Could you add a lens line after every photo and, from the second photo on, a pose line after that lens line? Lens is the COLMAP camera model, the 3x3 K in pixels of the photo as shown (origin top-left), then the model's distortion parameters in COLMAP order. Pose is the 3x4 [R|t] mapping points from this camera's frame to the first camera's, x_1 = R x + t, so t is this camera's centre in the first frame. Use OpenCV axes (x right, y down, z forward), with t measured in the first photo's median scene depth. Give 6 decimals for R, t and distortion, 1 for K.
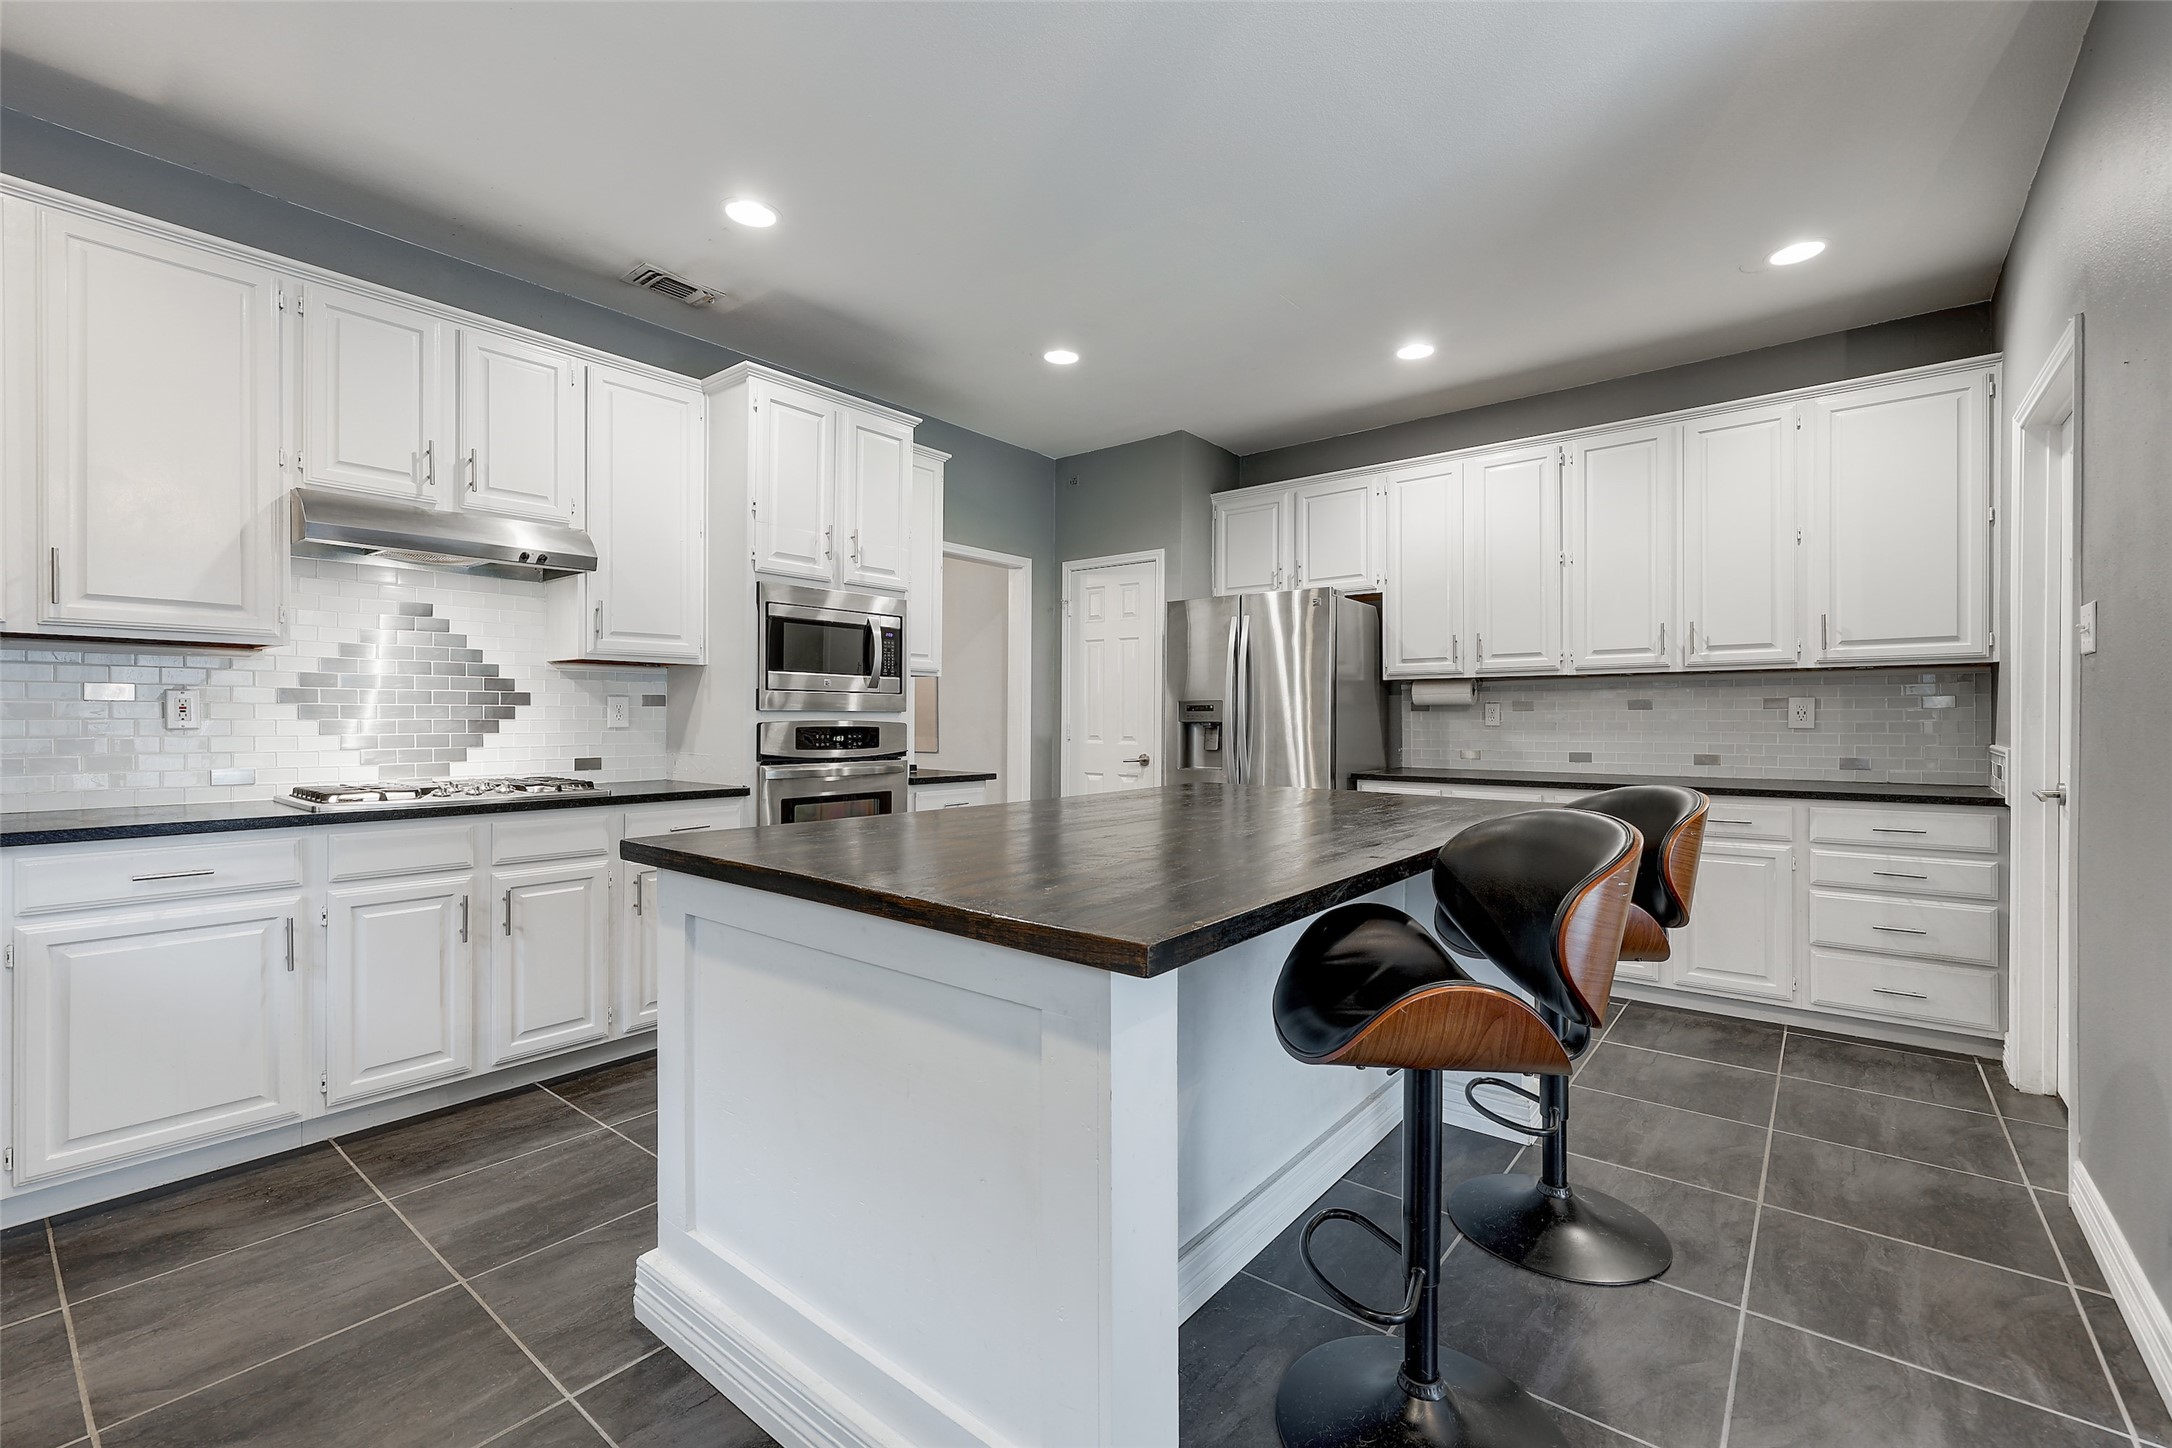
lens RADIAL K [[914.4, 0, 1089.9], [0, 914.4, 720.5], [0, 0, 1]] dist [0.001423, 0.000375]
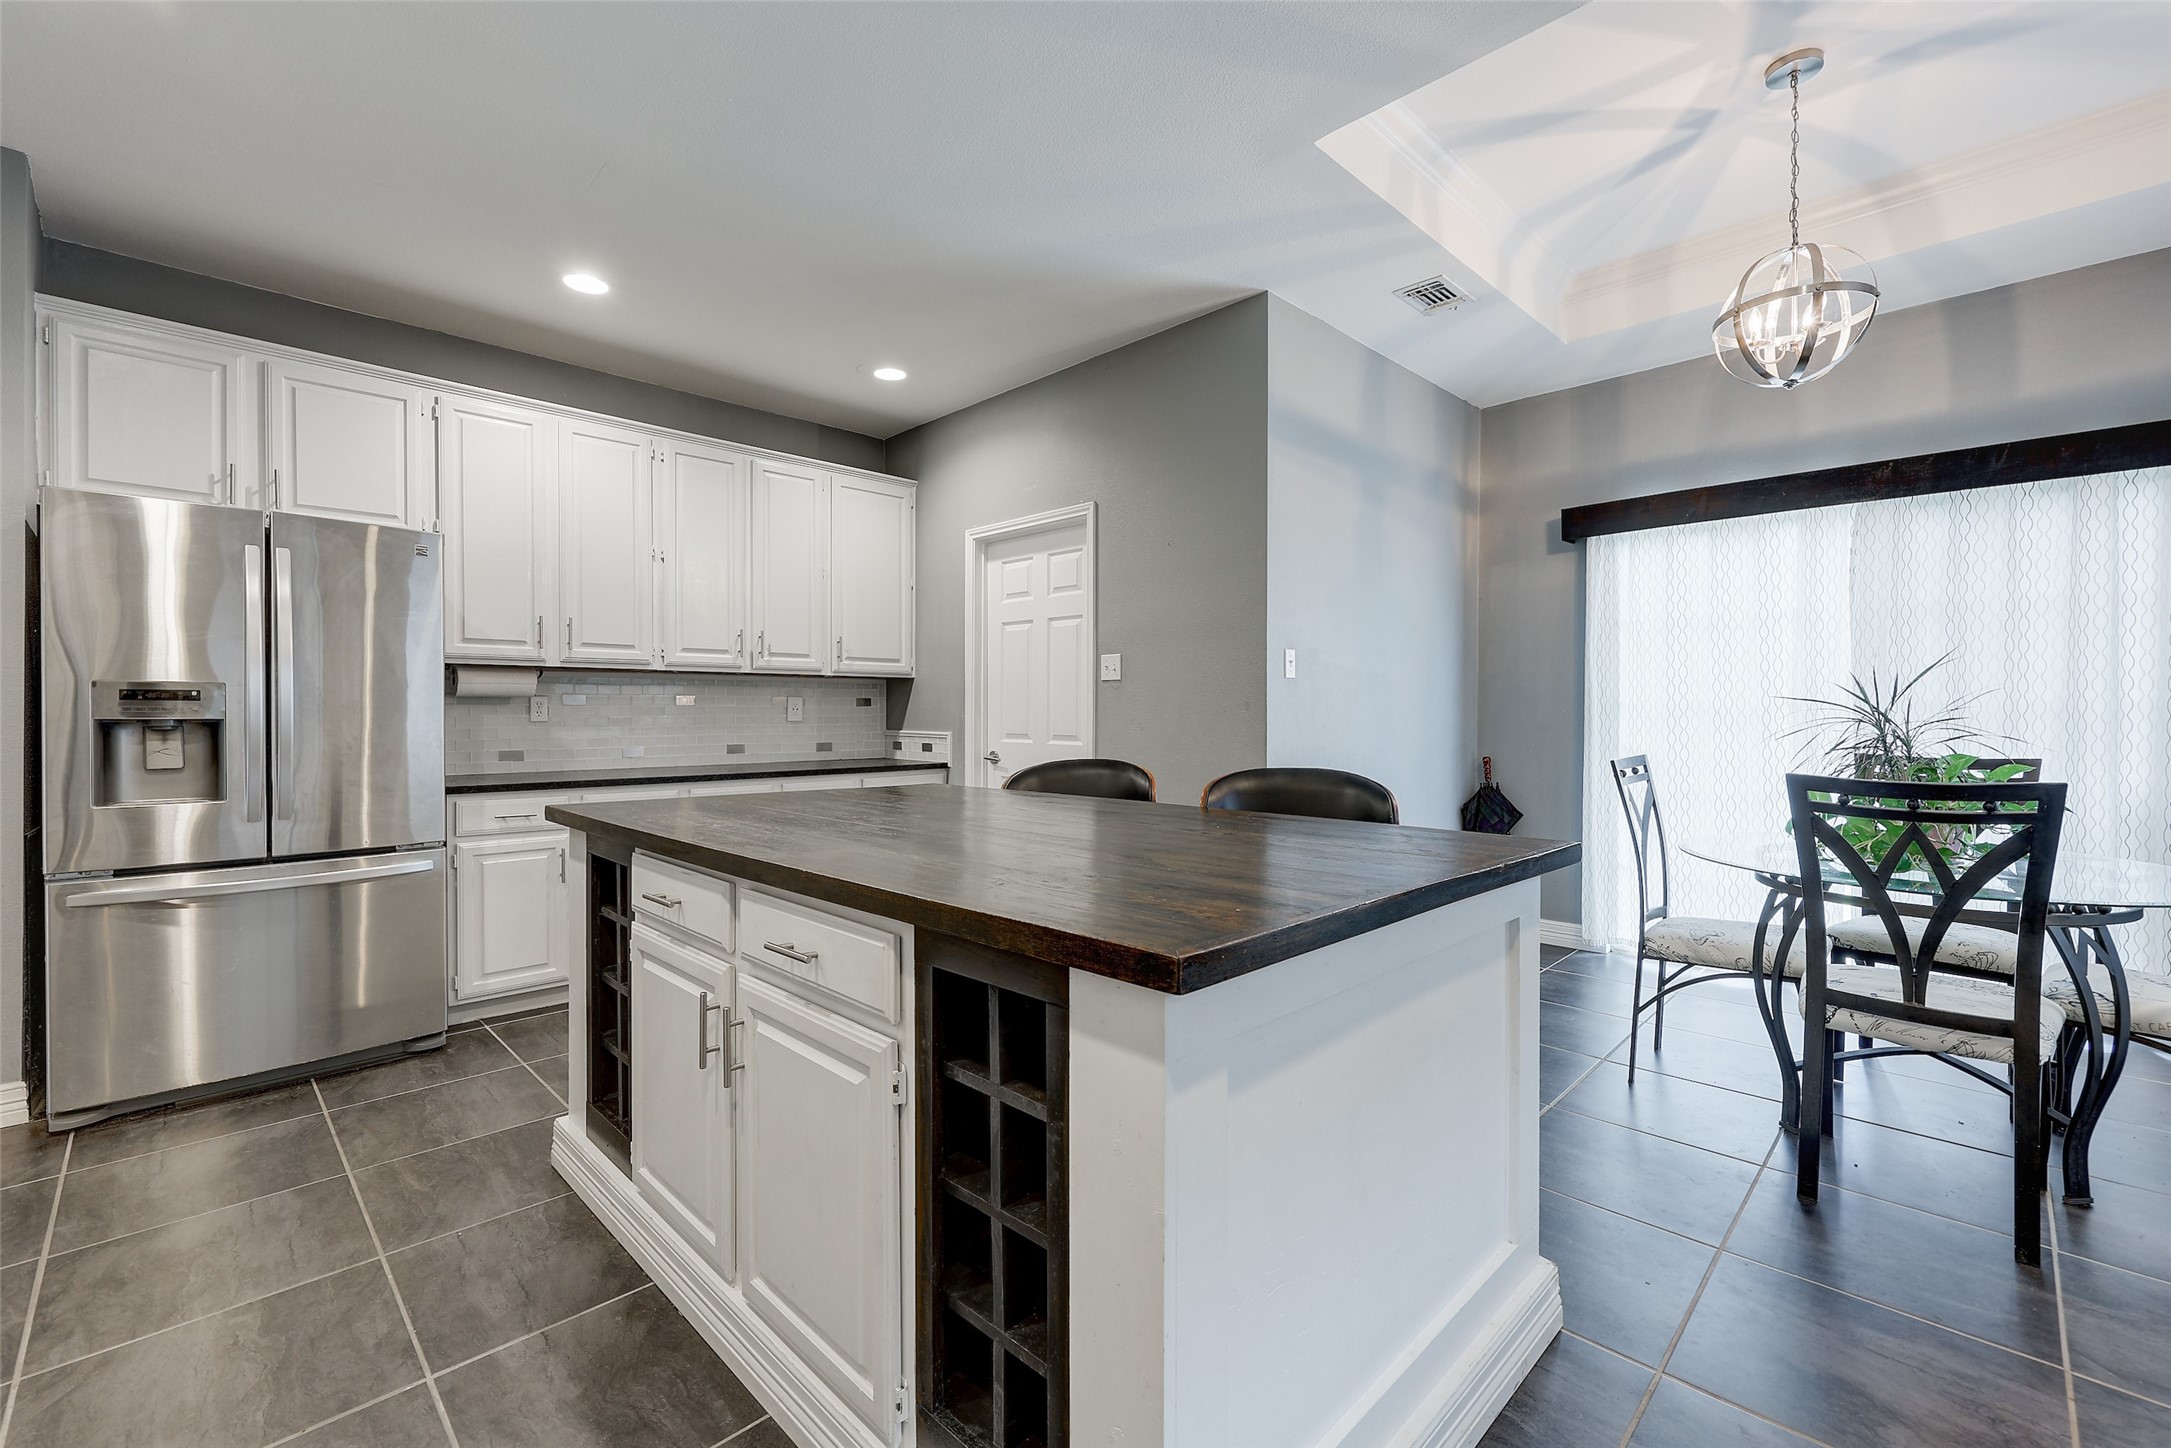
lens RADIAL K [[914.0, 0, 1089.8], [0, 914.0, 721.3], [0, 0, 1]] dist [0.001423, 0.000375]
pose [[0.107363, -0.008629, 0.994182, -0.456900], [0.001933, 0.999962, 0.008470, -0.001244], [-0.994218, 0.001012, 0.107376, 0.451459]]
